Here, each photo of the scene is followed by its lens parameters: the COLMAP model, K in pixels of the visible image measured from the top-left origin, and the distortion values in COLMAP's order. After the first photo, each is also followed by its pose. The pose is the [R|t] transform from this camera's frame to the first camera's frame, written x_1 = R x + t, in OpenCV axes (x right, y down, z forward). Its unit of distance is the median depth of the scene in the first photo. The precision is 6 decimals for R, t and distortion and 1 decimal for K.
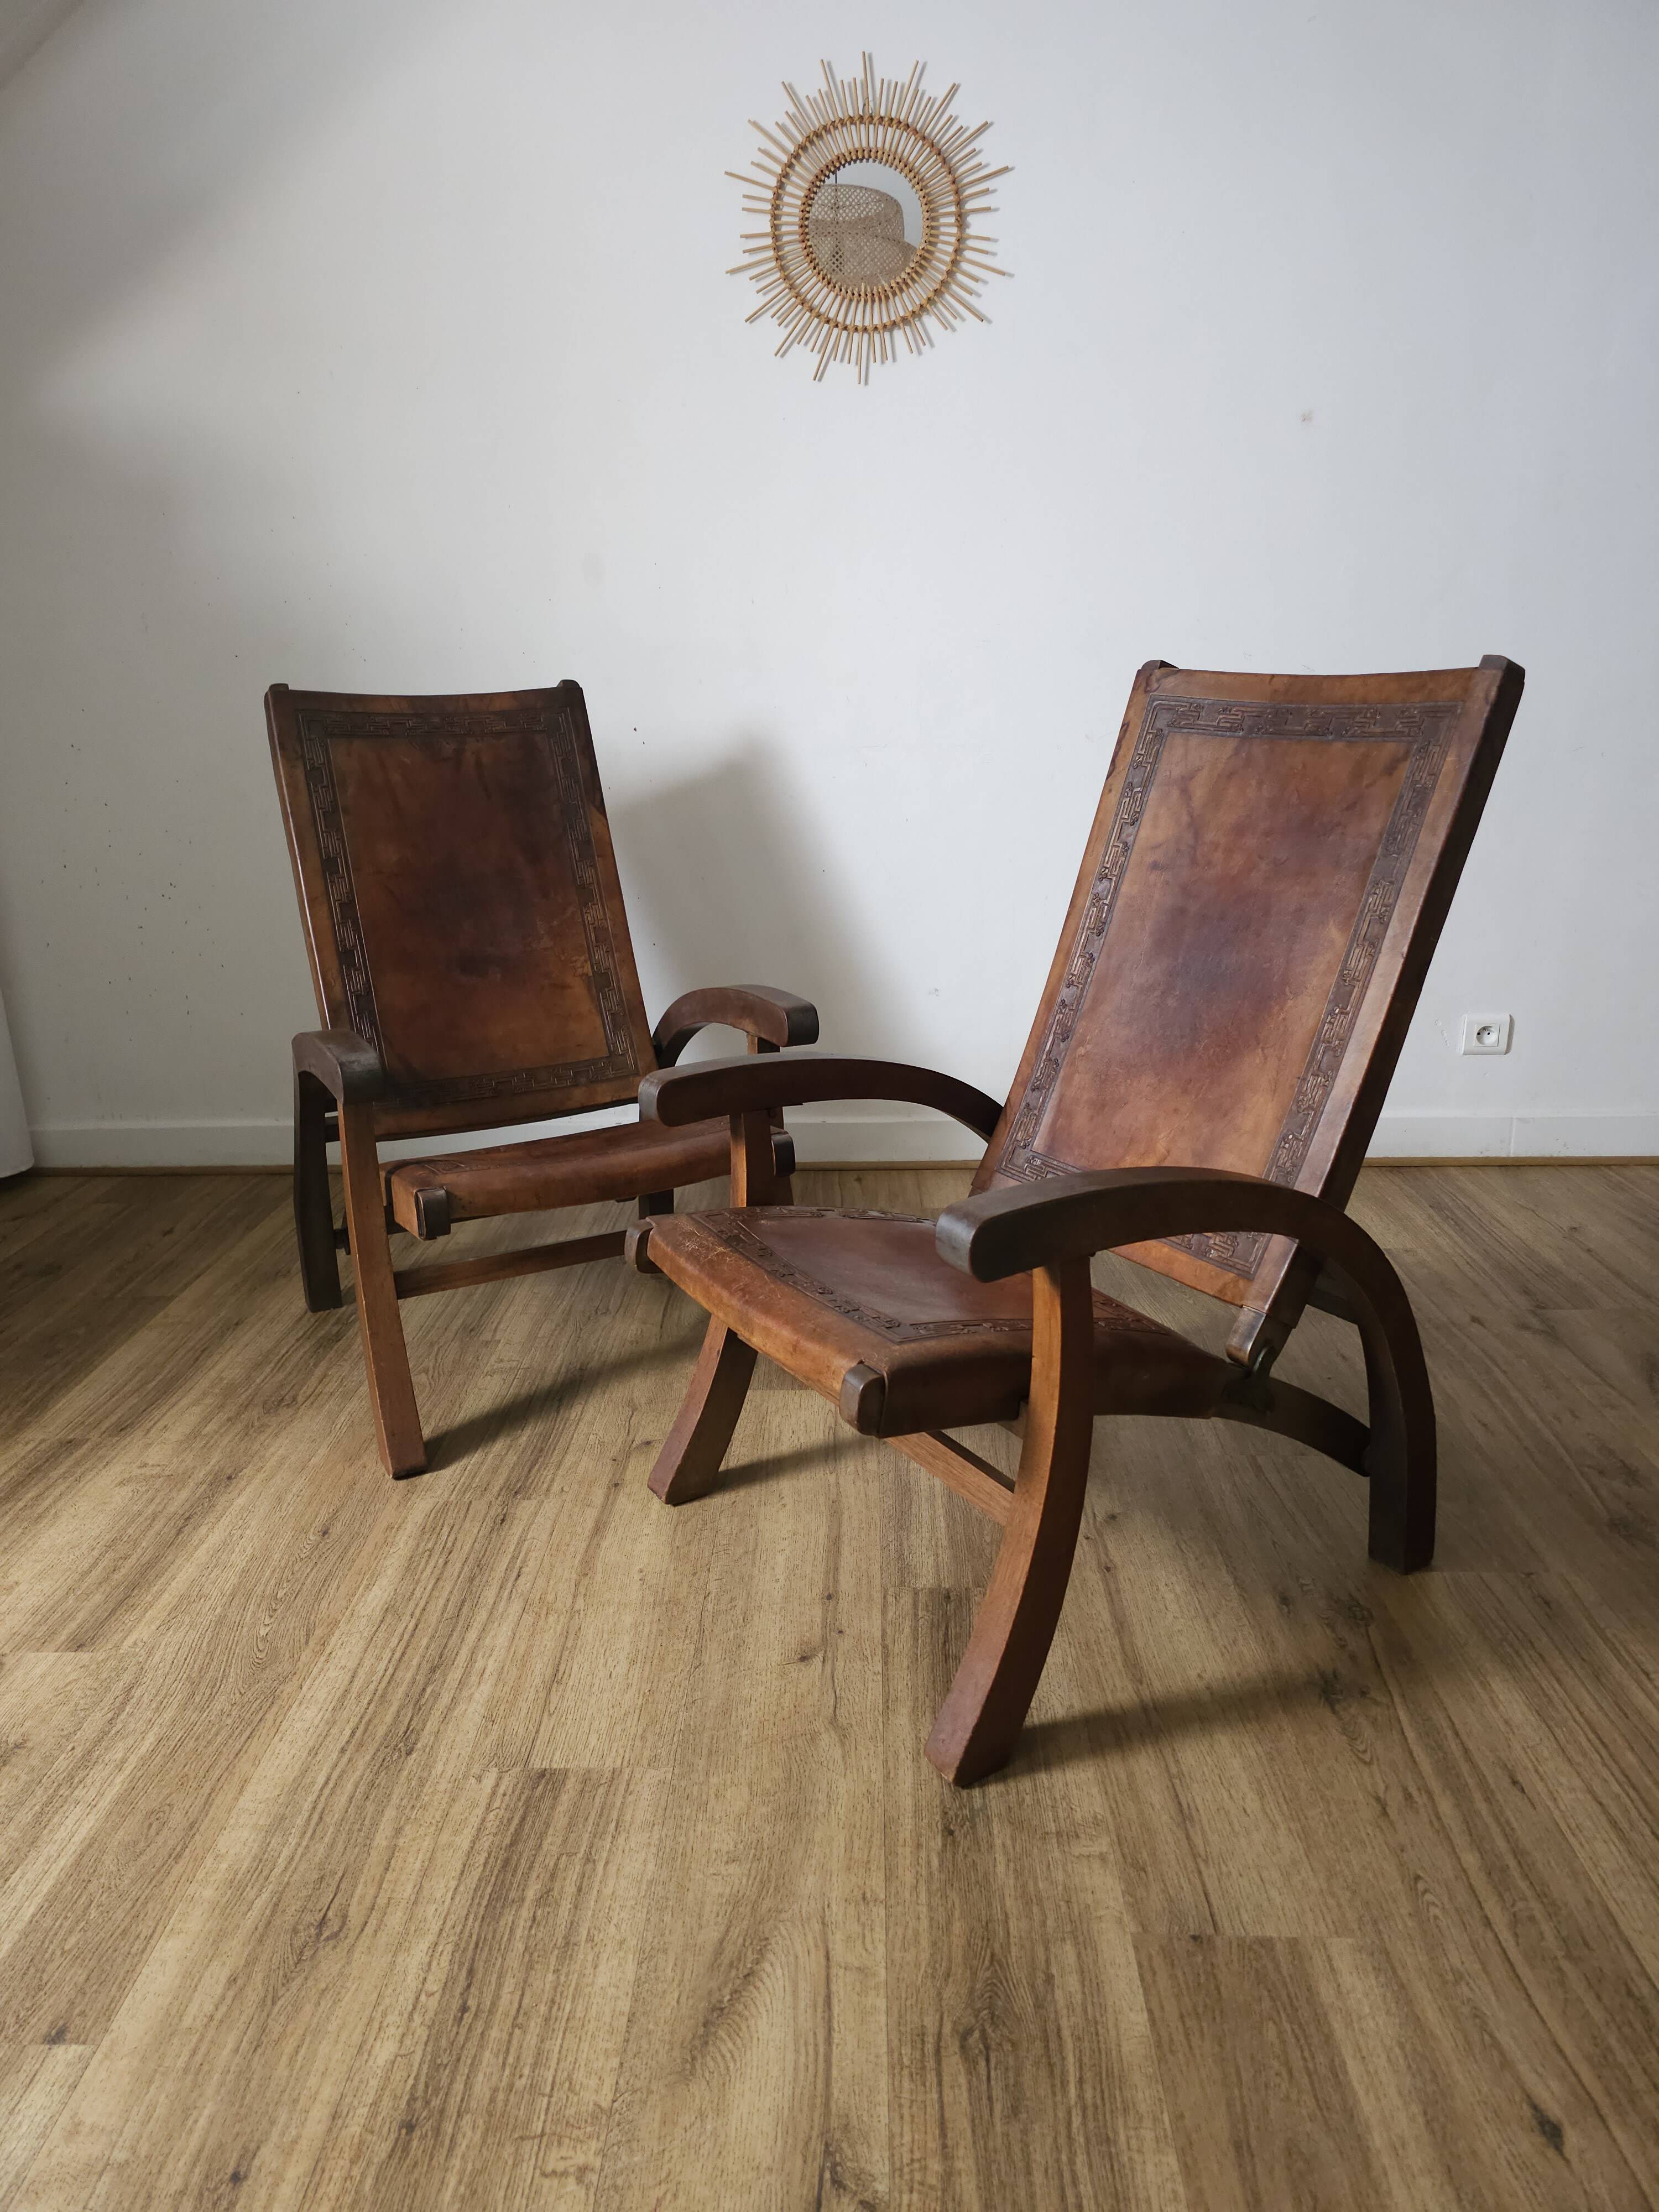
lens RADIAL K [[1496.8, 0, 827.1], [0, 1496.8, 1117.8], [0, 0, 1]] dist [0.048112, -0.040311]
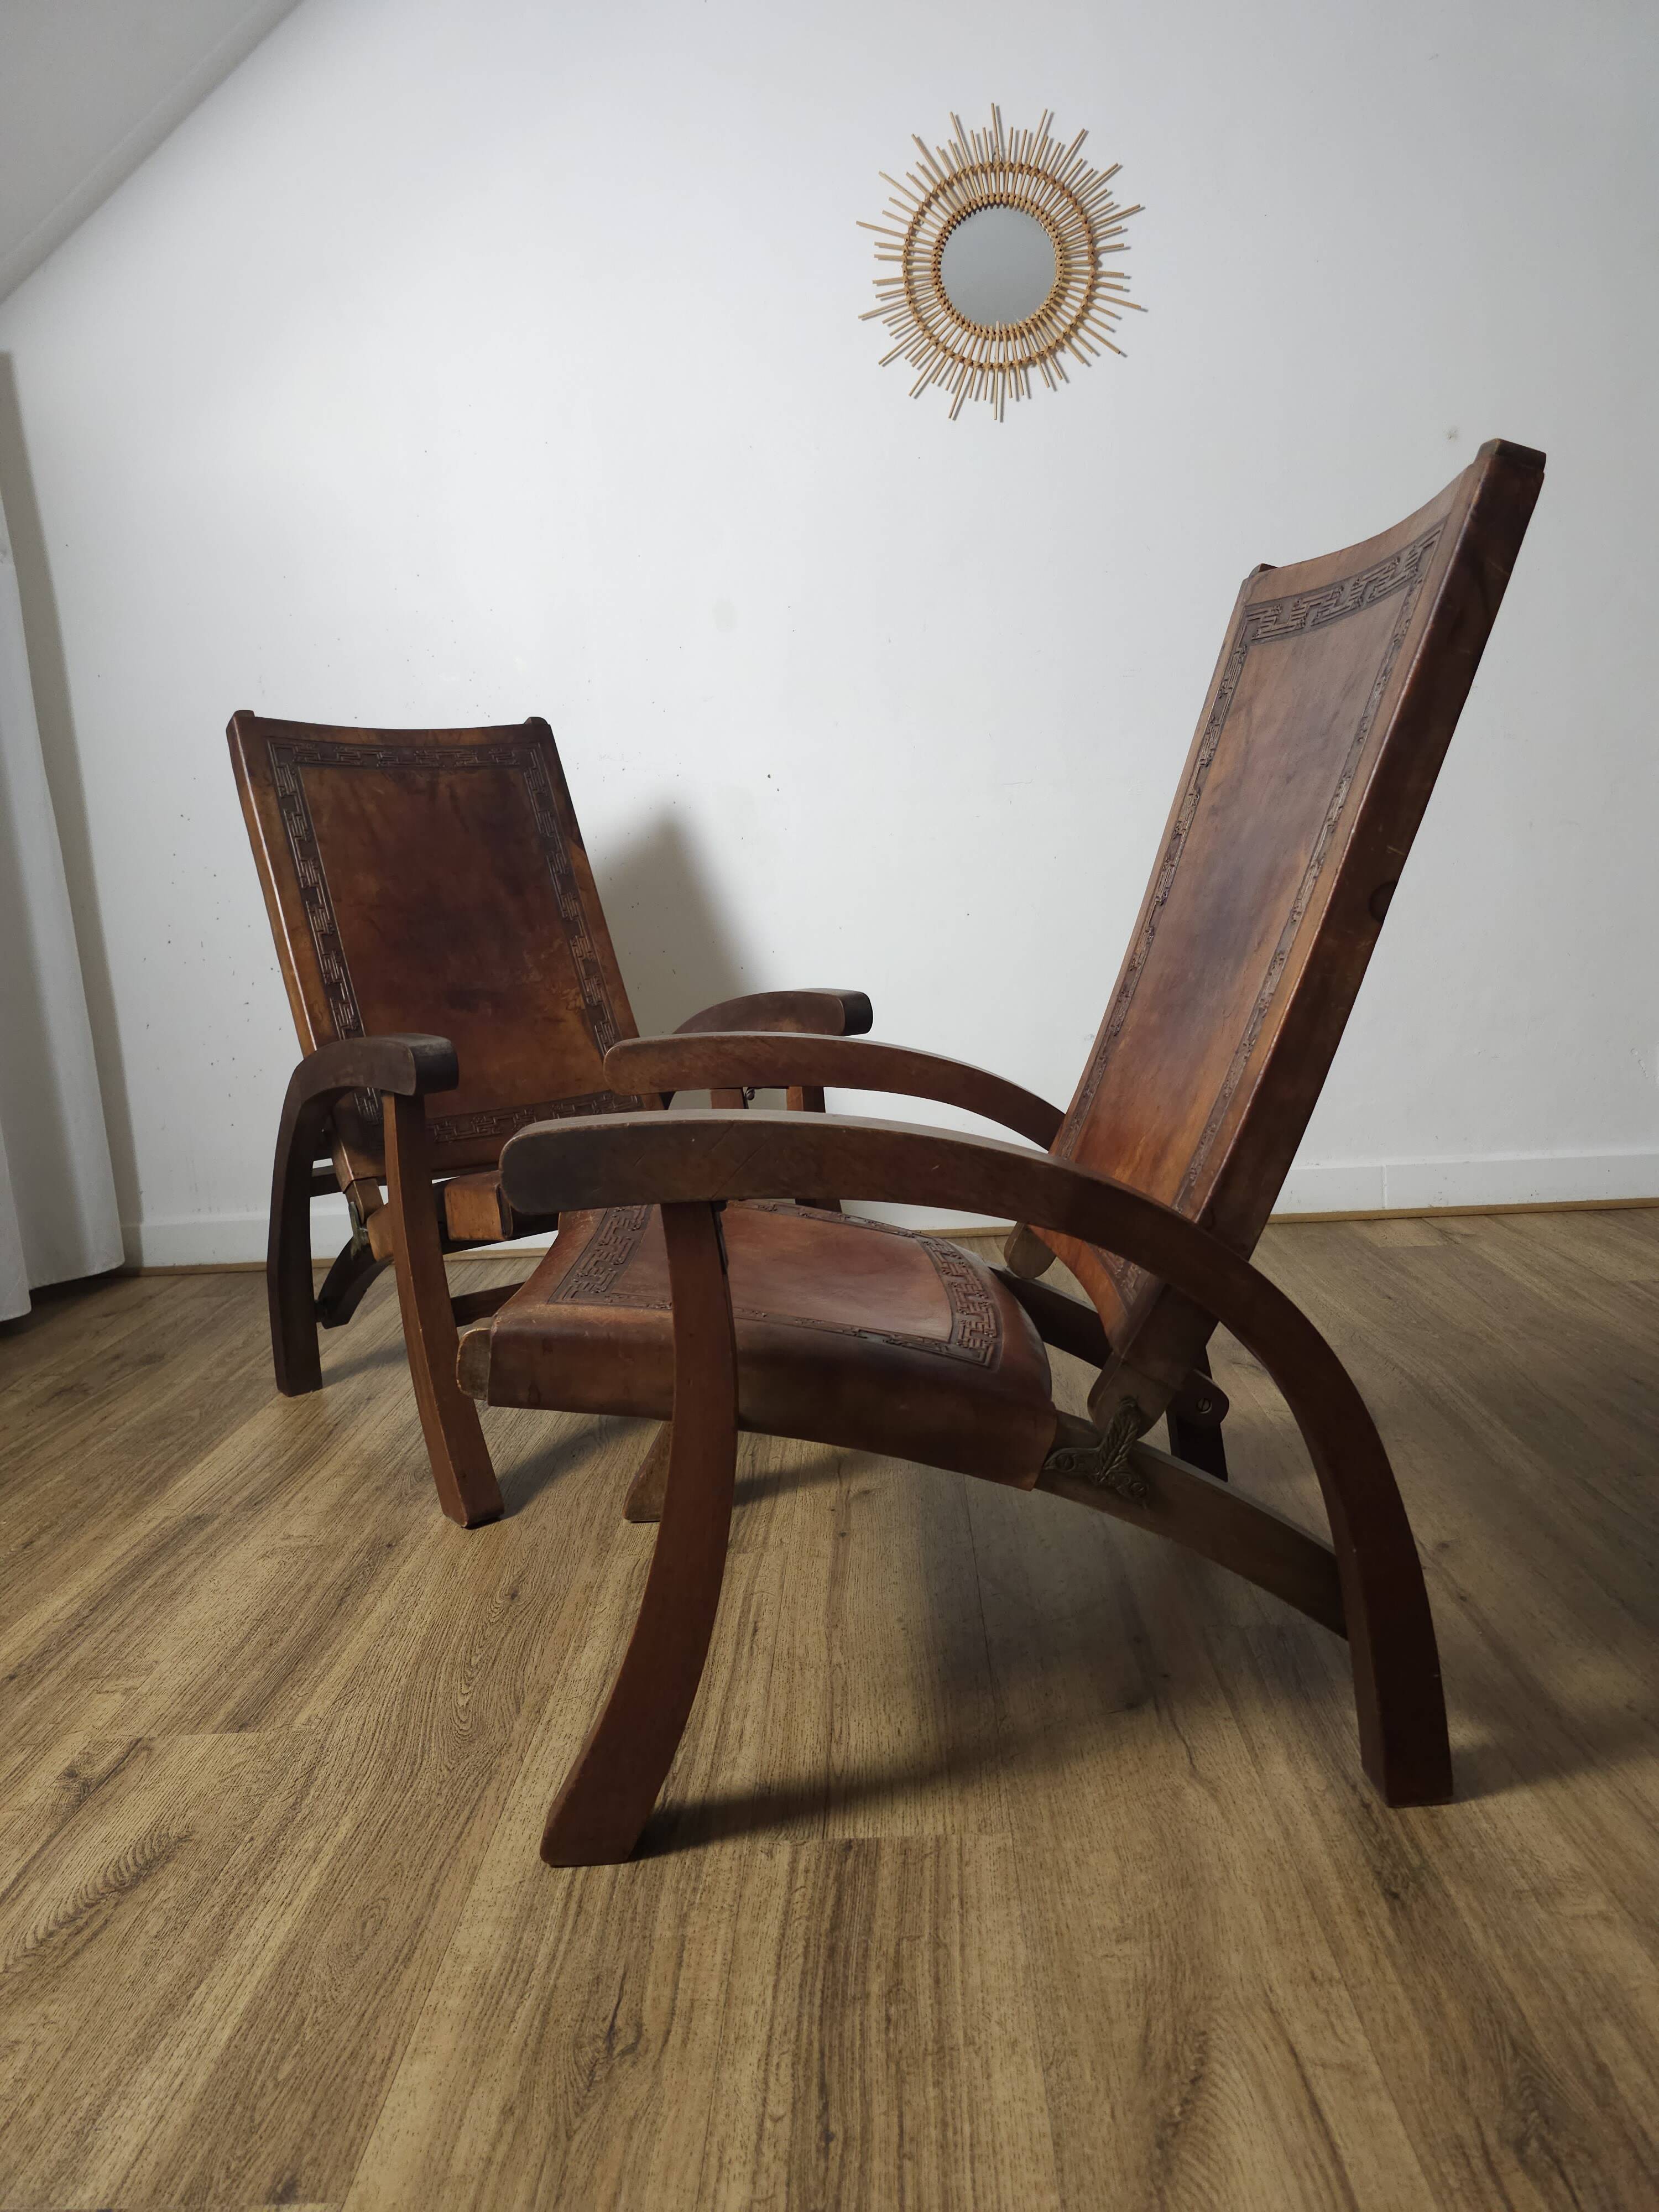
lens RADIAL K [[1496.8, 0, 850.6], [0, 1496.8, 1092.1], [0, 0, 1]] dist [0.048112, -0.040311]
pose [[0.999354, -0.035868, 0.002141, -0.158604], [0.035827, 0.990141, -0.135411, 0.136333], [0.002737, 0.135401, 0.990787, 0.144961]]
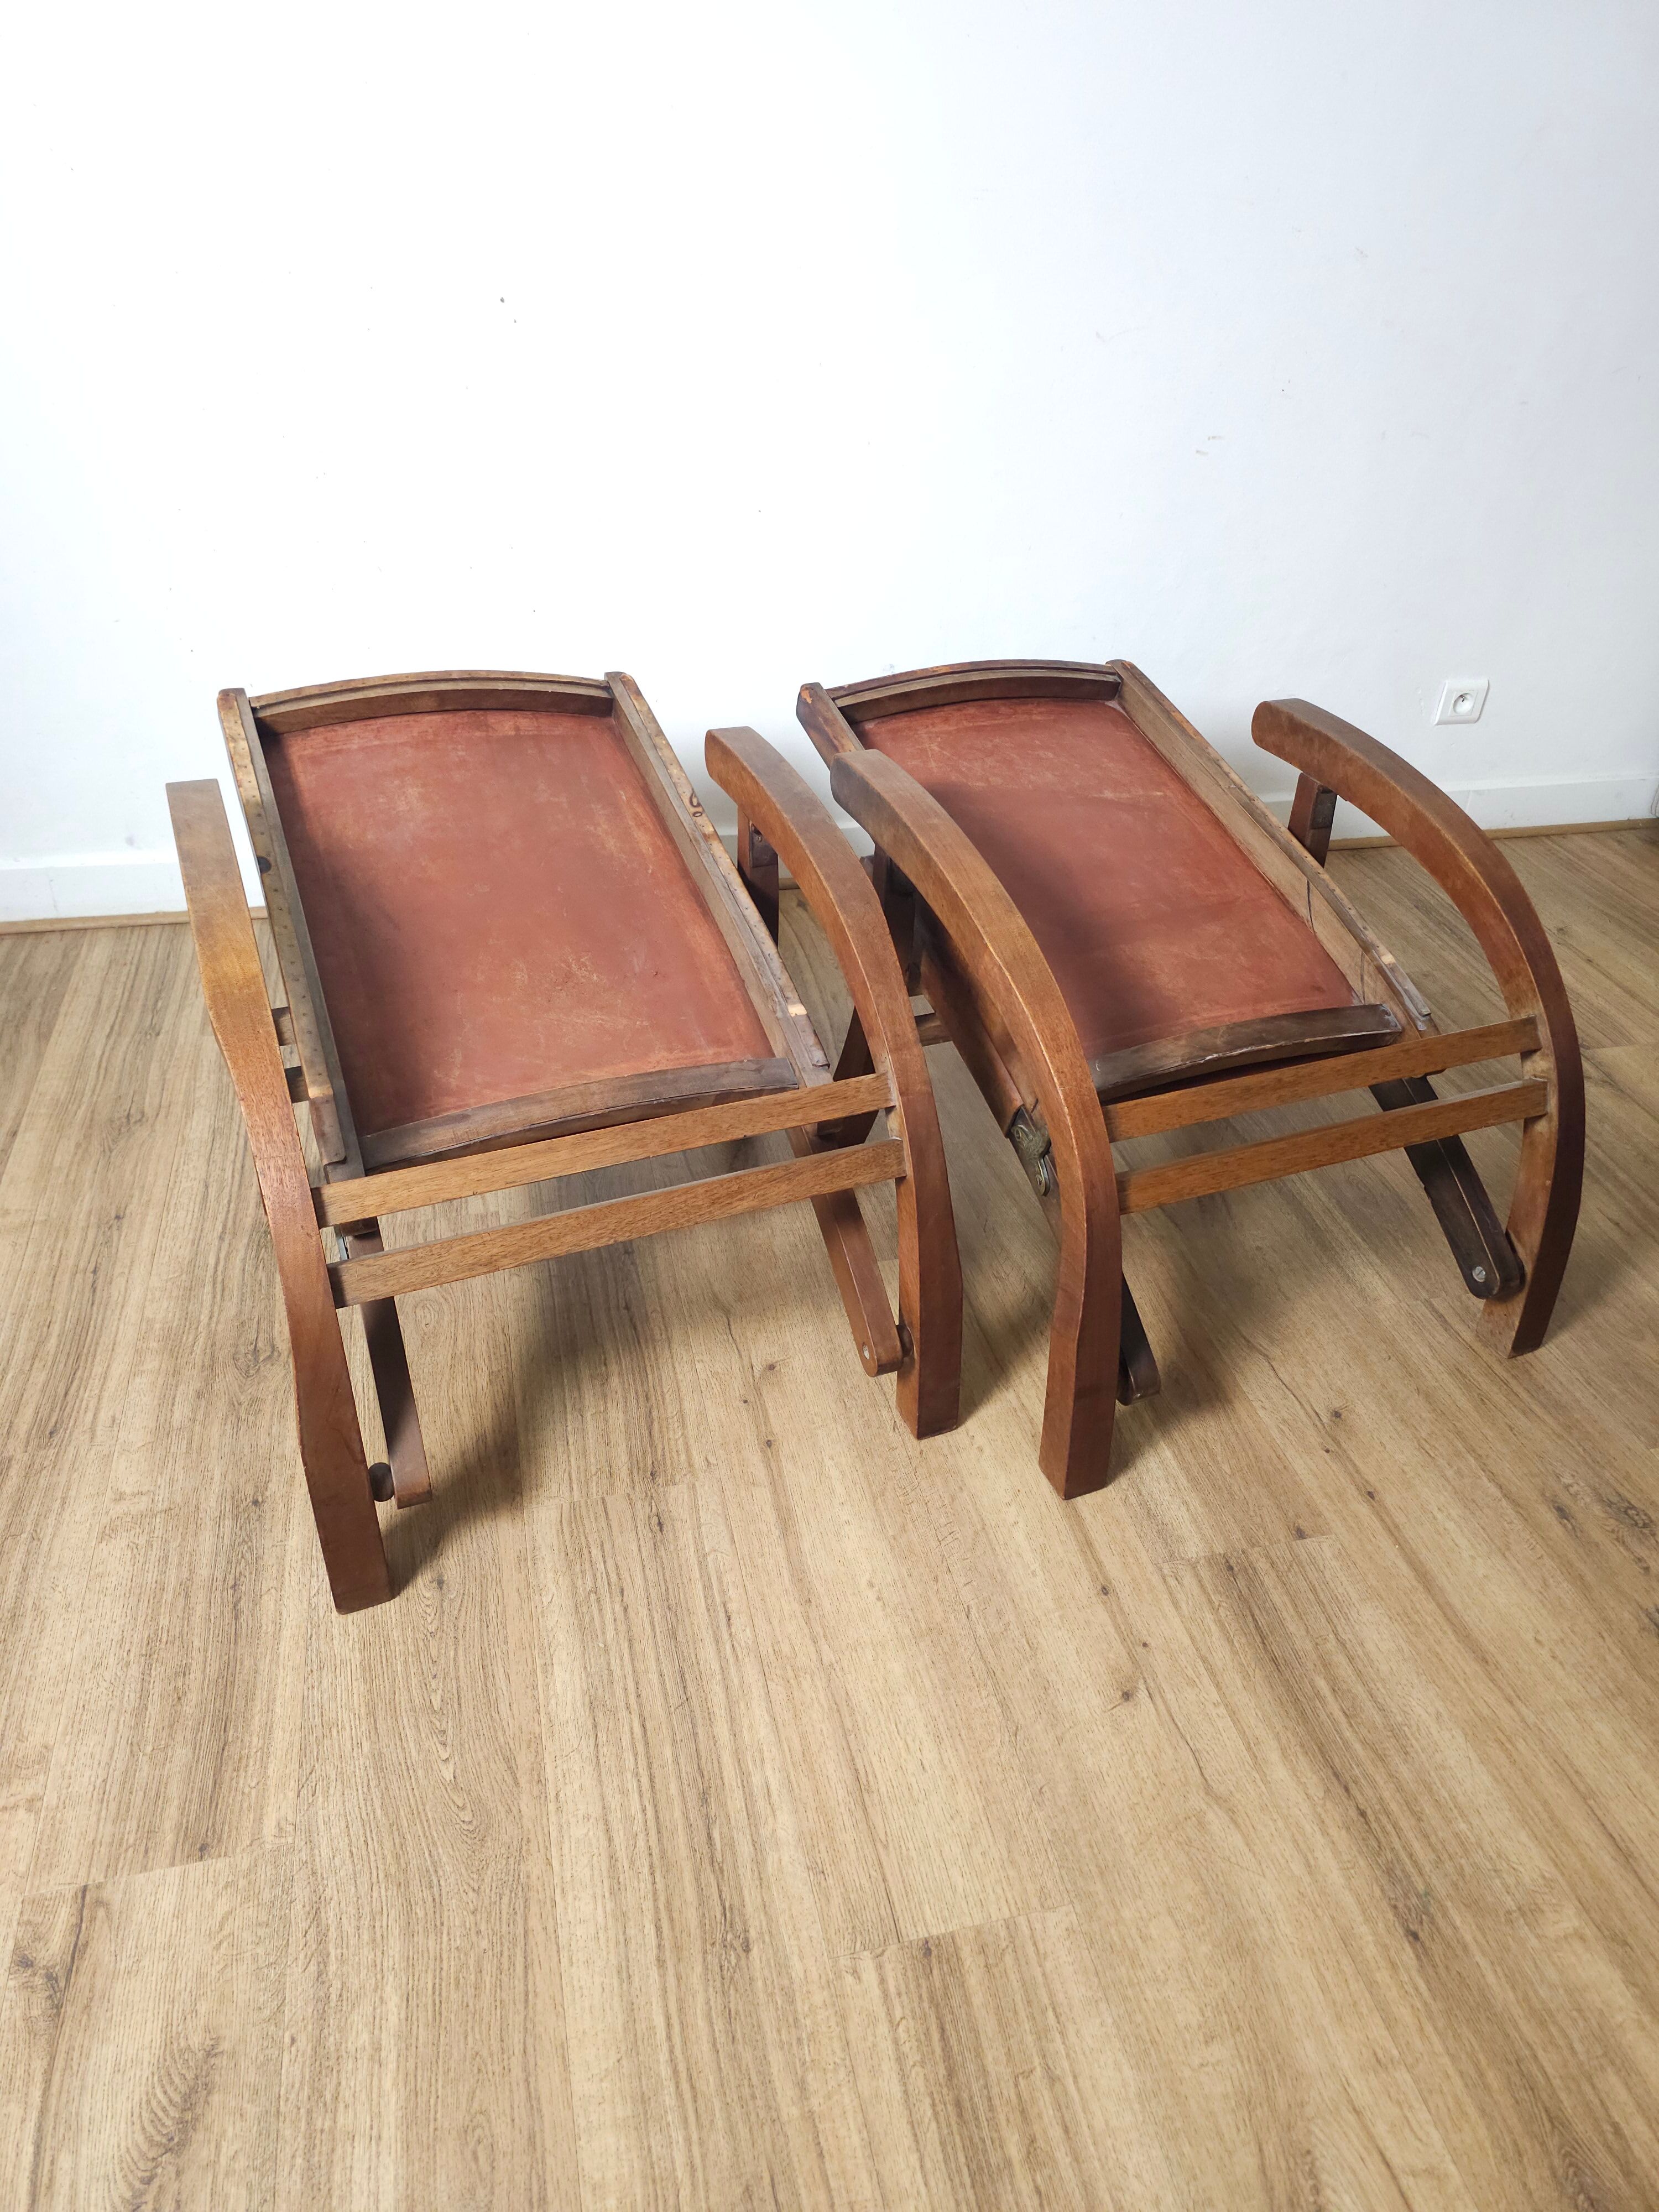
lens RADIAL K [[1496.8, 0, 831.3], [0, 1496.8, 1102.0], [0, 0, 1]] dist [0.048112, -0.040311]
pose [[0.962888, -0.096769, 0.251956, -0.363370], [0.011536, 0.947419, 0.319786, -0.238170], [-0.269654, -0.305012, 0.913375, 0.367595]]
